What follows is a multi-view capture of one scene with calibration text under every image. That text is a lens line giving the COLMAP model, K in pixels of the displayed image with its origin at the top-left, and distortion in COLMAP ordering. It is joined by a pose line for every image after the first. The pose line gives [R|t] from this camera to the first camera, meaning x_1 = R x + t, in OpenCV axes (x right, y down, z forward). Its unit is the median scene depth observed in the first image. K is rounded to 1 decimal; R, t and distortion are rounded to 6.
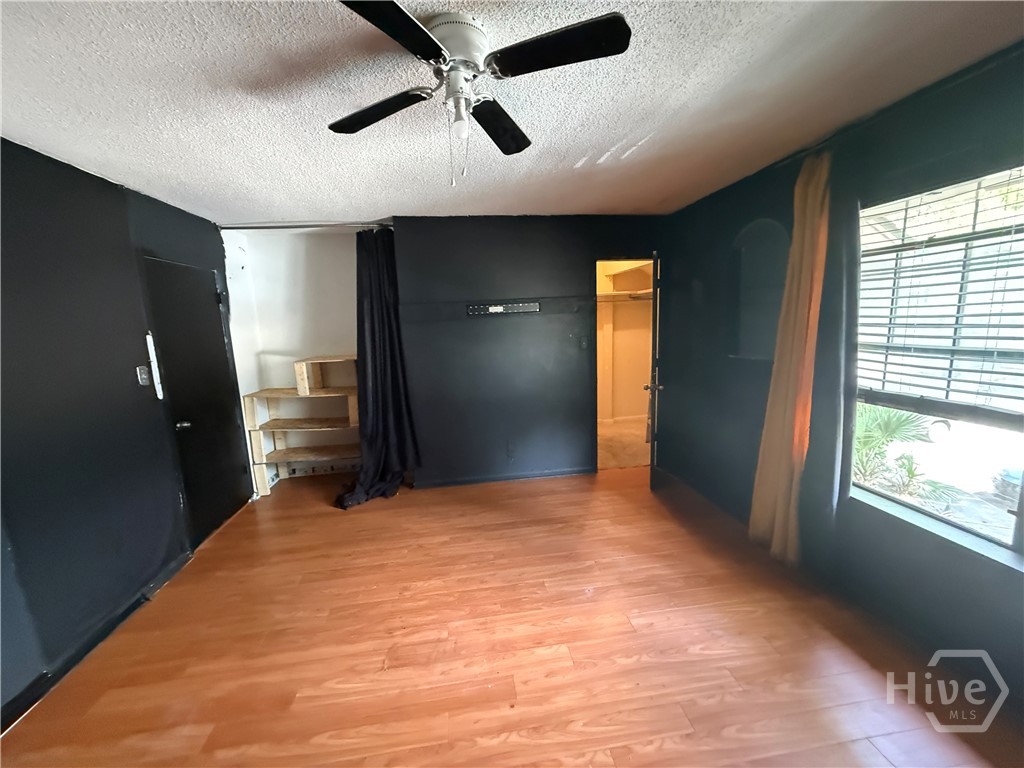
lens RADIAL K [[406.6, 0, 510.1], [0, 406.6, 384.0], [0, 0, 1]] dist [0.000127, 0.000340]
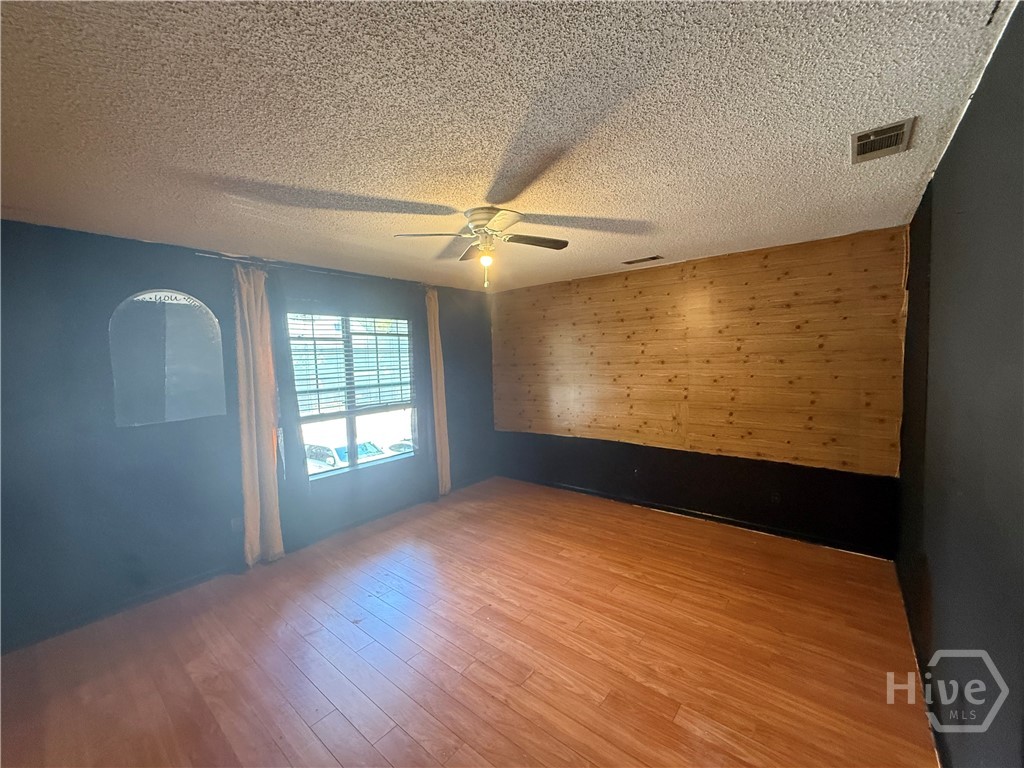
lens RADIAL K [[406.6, 0, 508.5], [0, 406.6, 381.3], [0, 0, 1]] dist [0.000127, 0.000340]
pose [[-0.673663, 0.022198, 0.738705, -1.050782], [0.174552, 0.976048, 0.129853, -0.212757], [-0.718129, 0.216420, -0.661402, 1.542239]]
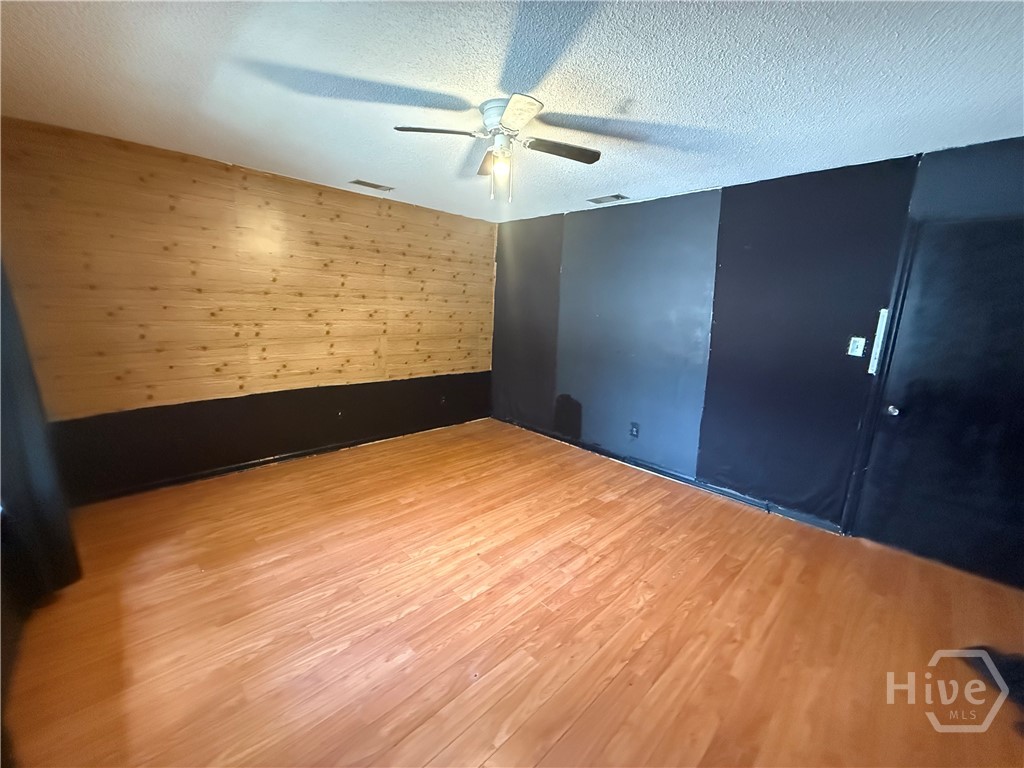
lens RADIAL K [[406.6, 0, 507.7], [0, 406.6, 384.7], [0, 0, 1]] dist [0.000127, 0.000340]
pose [[-0.809812, 0.127775, -0.572606, 0.591595], [-0.097572, 0.933072, 0.346204, -0.267567], [0.578519, 0.336230, -0.743145, 1.674095]]
